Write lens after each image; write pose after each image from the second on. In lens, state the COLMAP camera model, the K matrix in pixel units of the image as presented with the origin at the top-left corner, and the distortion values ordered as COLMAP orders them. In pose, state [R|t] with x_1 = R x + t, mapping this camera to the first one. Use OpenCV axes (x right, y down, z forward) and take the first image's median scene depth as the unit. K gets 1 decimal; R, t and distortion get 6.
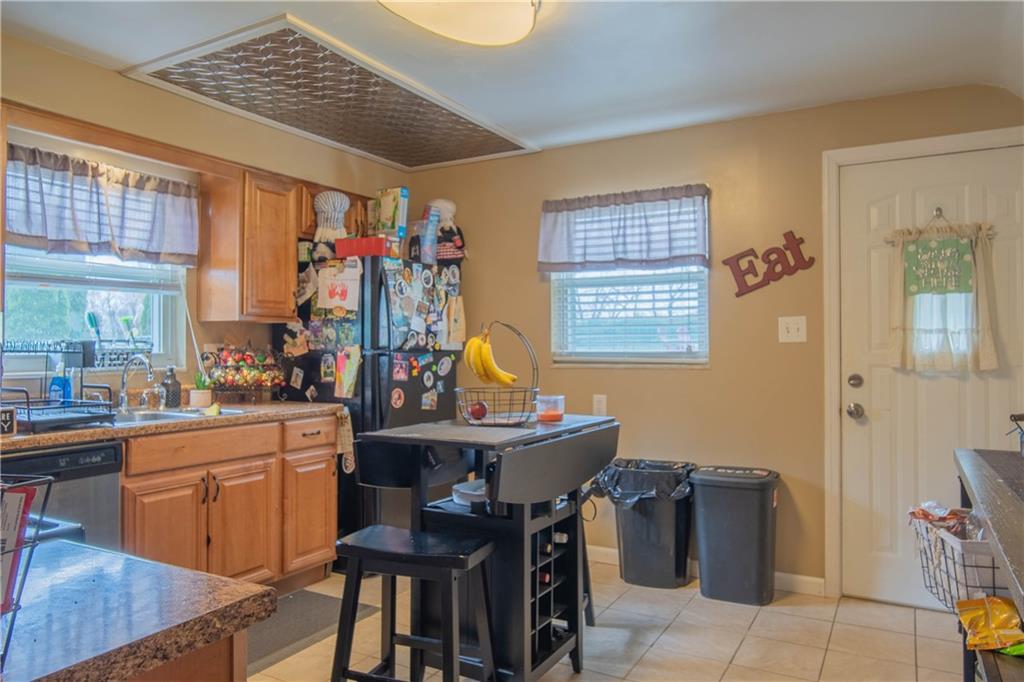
lens RADIAL K [[714.0, 0, 512.3], [0, 714.0, 339.6], [0, 0, 1]] dist [-0.004148, -0.000871]
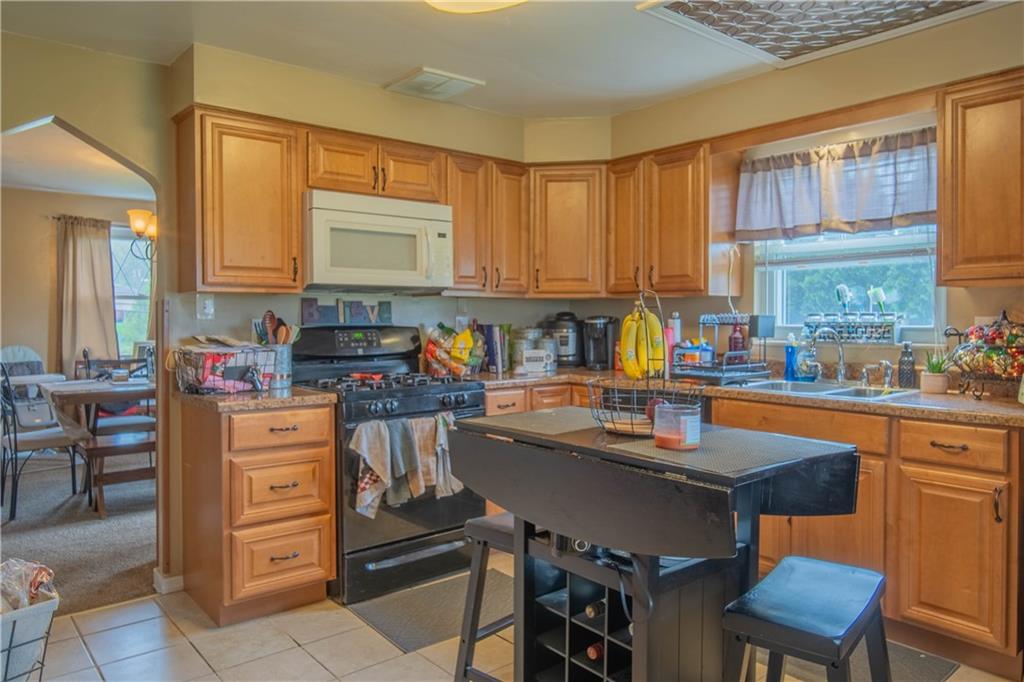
lens RADIAL K [[714.0, 0, 512.5], [0, 714.0, 336.1], [0, 0, 1]] dist [-0.004148, -0.000871]
pose [[-0.359839, 0.027576, -0.932607, 0.559086], [0.007693, 0.999617, 0.026588, 0.002462], [0.932983, 0.002393, -0.359914, 0.913137]]
